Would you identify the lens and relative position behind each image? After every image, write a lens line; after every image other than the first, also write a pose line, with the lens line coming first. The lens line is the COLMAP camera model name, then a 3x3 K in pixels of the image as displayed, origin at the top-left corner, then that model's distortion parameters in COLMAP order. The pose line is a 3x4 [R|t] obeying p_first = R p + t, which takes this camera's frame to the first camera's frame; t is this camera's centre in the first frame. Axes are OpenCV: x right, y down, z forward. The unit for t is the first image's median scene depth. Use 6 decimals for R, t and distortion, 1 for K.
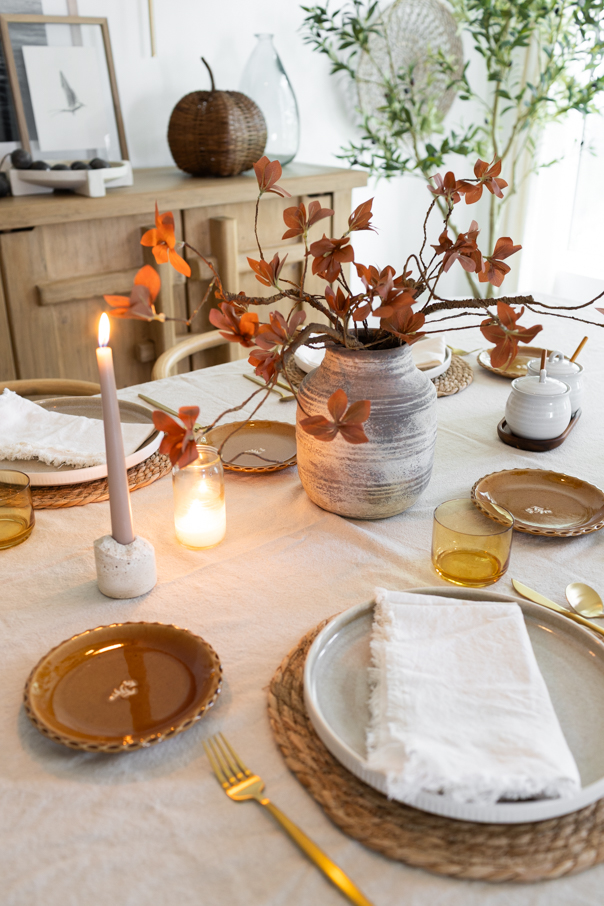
lens RADIAL K [[886.5, 0, 301.7], [0, 886.5, 454.4], [0, 0, 1]] dist [0.003506, 0.000000]
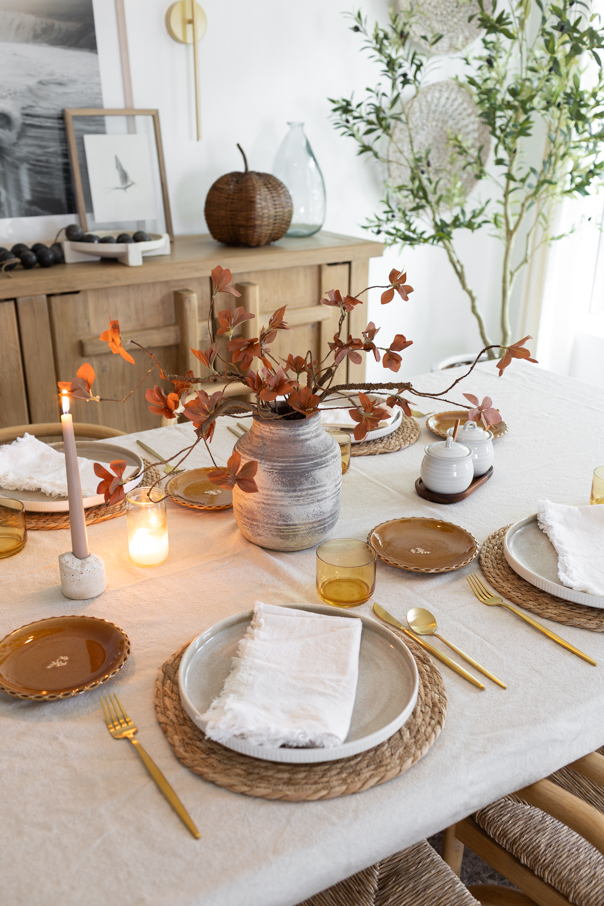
lens RADIAL K [[886.5, 0, 304.1], [0, 886.5, 453.2], [0, 0, 1]] dist [0.003506, 0.000000]
pose [[0.994984, 0.044013, -0.089836, 0.219317], [-0.047550, 0.998160, -0.037622, -0.021125], [0.088015, 0.041705, 0.995246, -0.275658]]
